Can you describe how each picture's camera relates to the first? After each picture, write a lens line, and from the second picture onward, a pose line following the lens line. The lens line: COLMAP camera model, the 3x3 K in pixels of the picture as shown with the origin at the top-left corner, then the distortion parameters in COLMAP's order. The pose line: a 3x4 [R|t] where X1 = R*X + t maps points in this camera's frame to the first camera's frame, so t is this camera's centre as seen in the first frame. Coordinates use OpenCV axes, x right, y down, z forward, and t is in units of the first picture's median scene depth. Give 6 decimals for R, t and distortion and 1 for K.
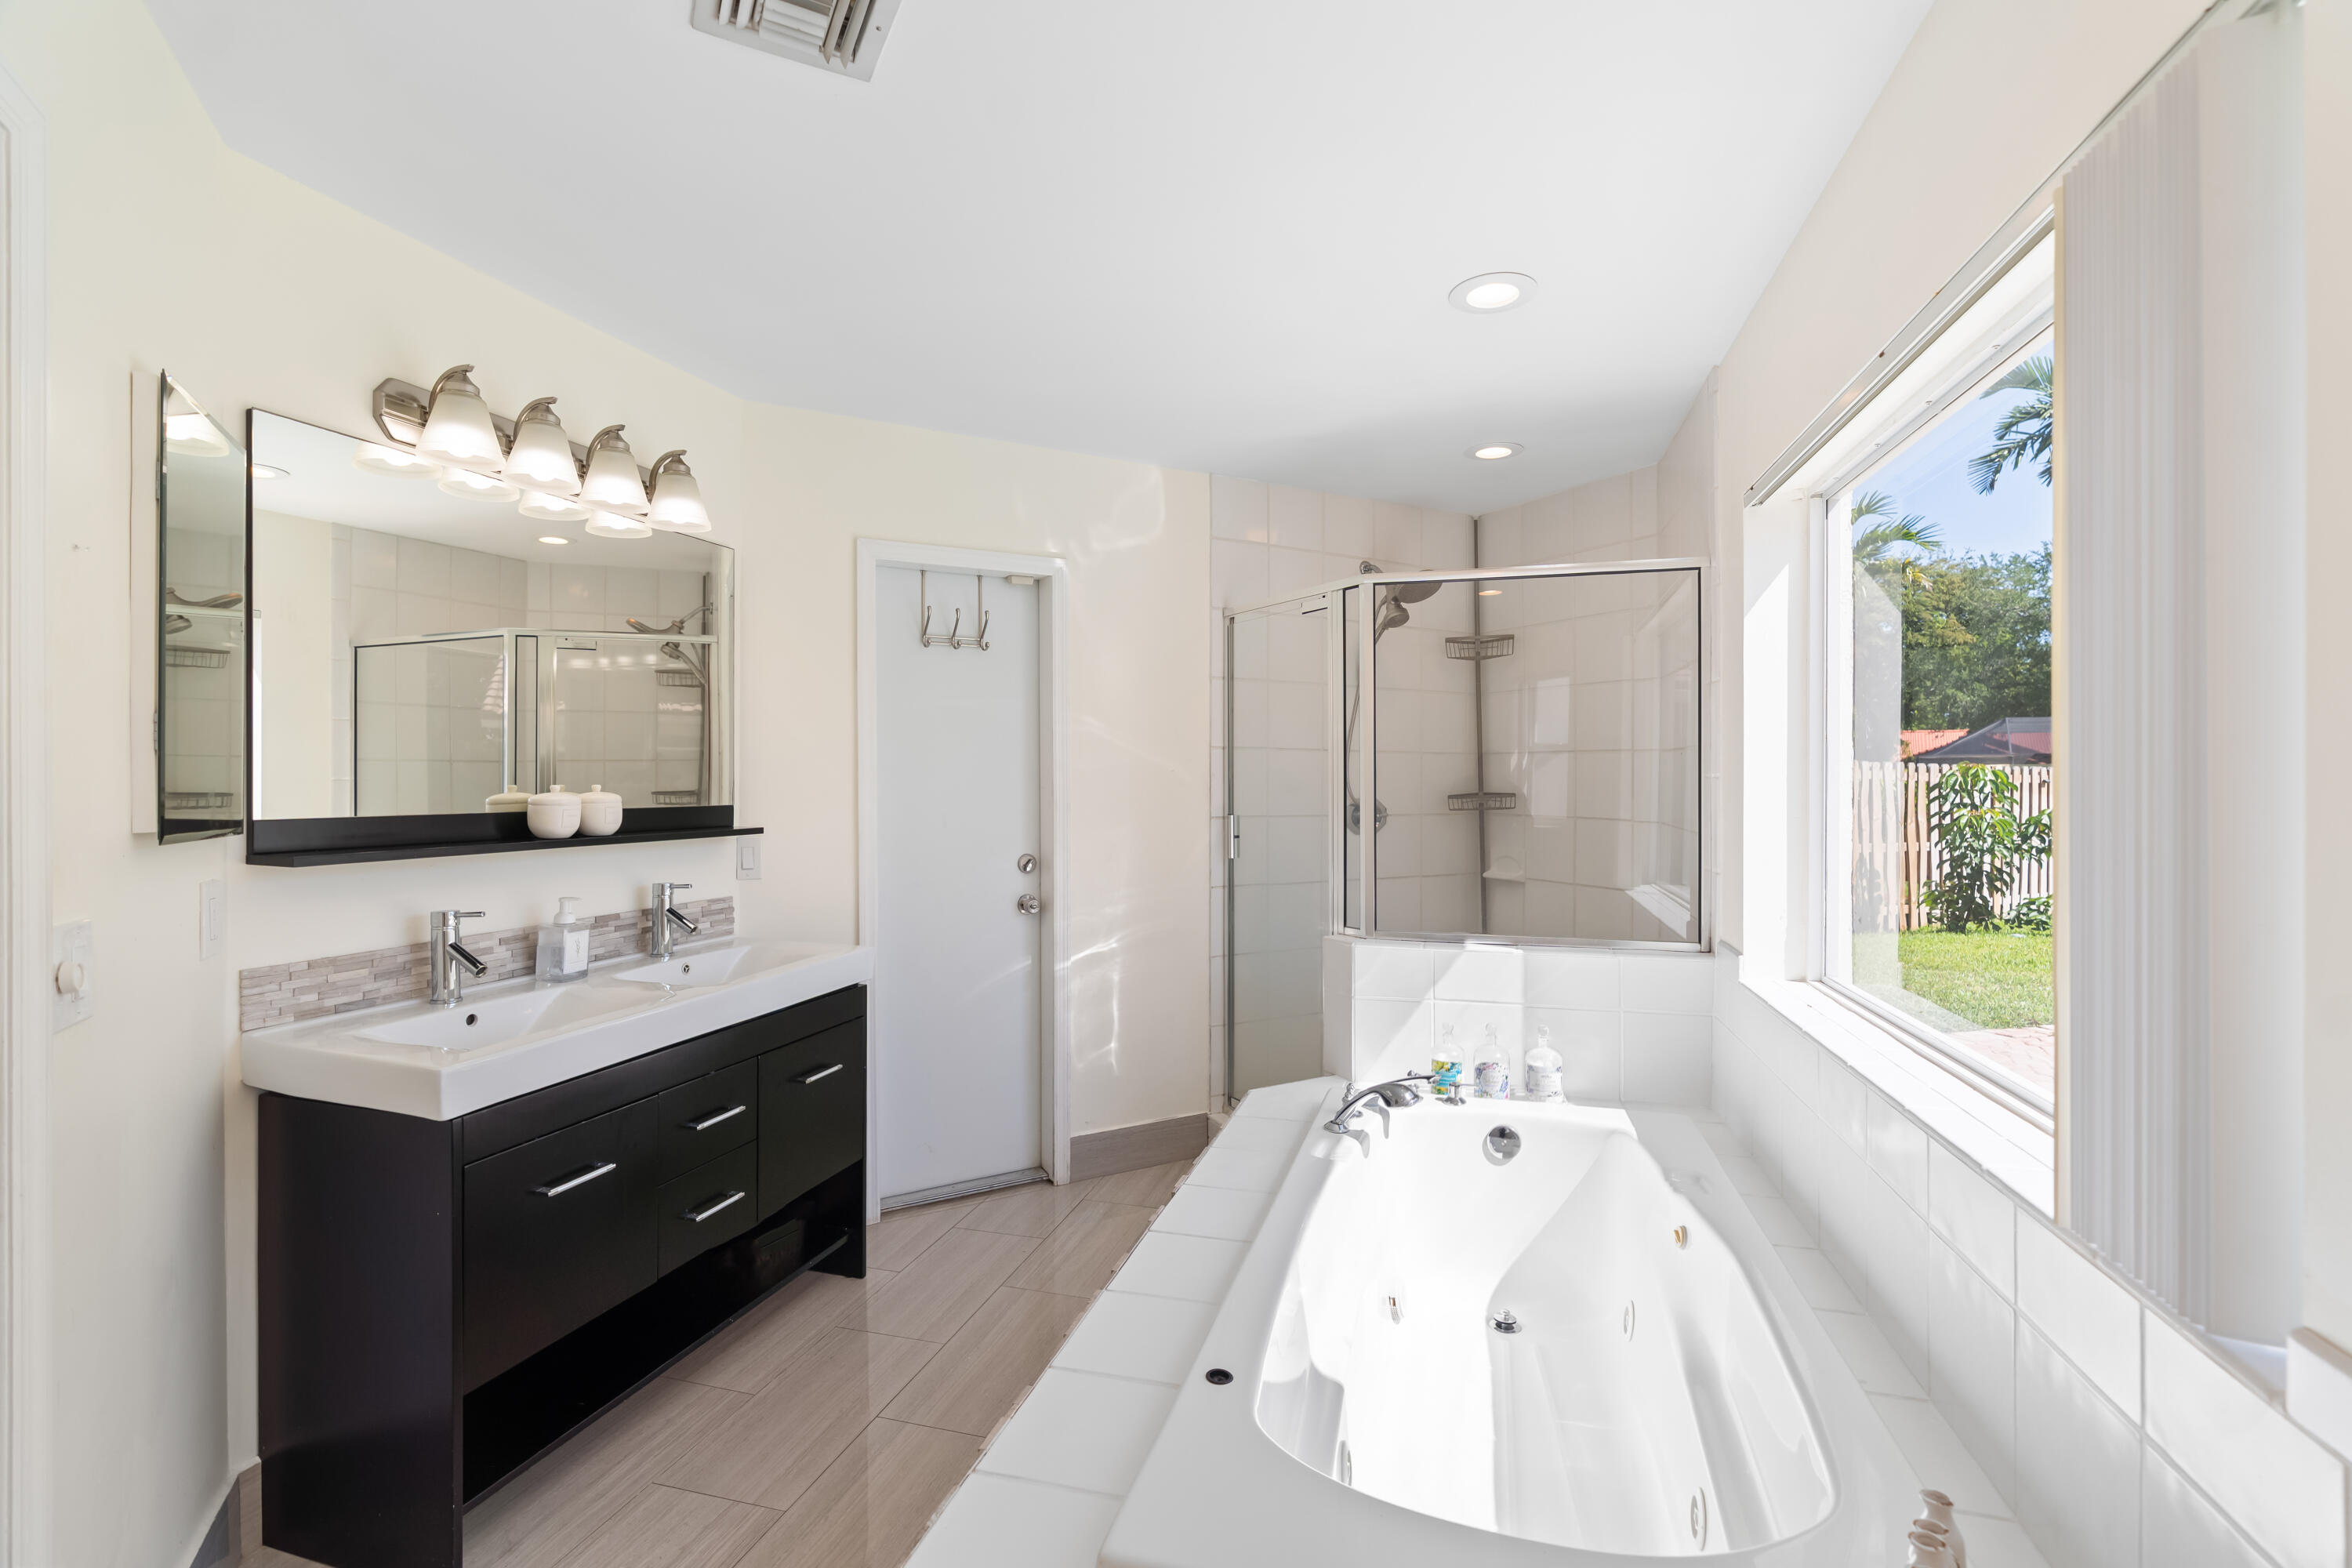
lens RADIAL K [[1074.8, 0, 1179.9], [0, 1074.8, 780.7], [0, 0, 1]] dist [-0.010397, 0.000553]
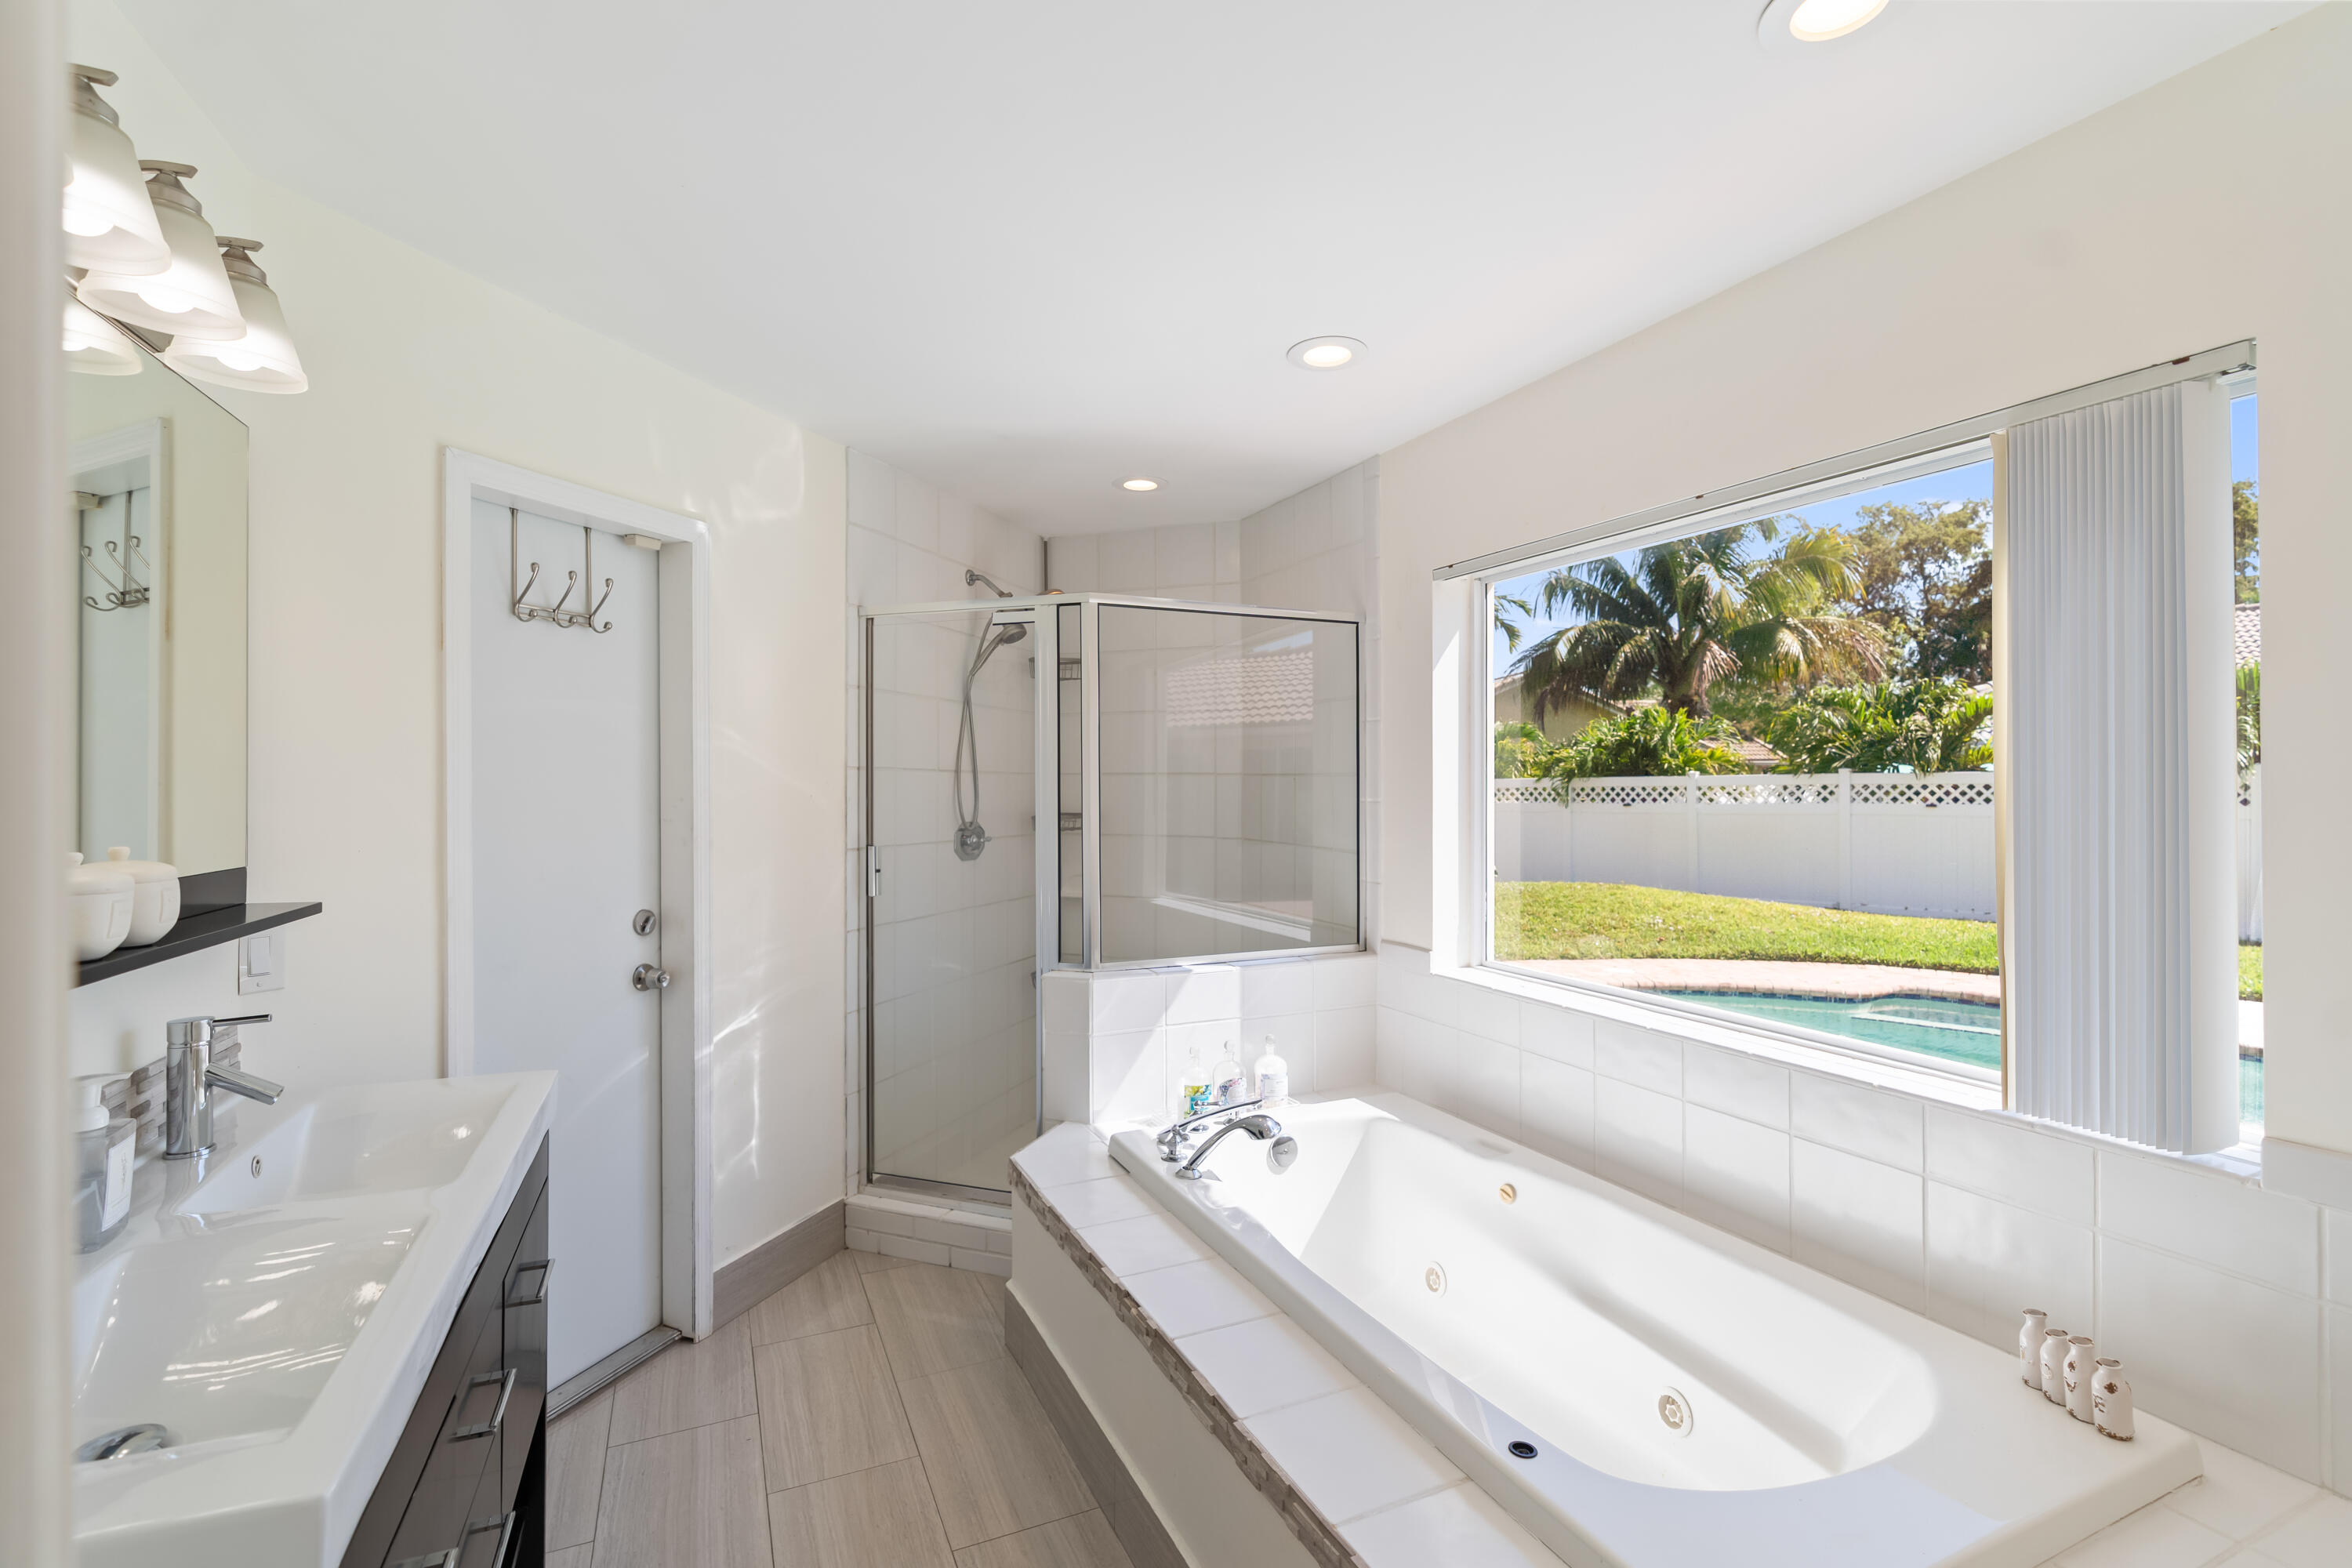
lens RADIAL K [[1074.8, 0, 1176.8], [0, 1074.8, 779.2], [0, 0, 1]] dist [-0.010397, 0.000553]
pose [[0.755913, 0.002566, 0.654667, -0.353636], [0.001628, 0.999982, -0.005800, -0.017664], [-0.654670, 0.005450, 0.755895, 0.198000]]
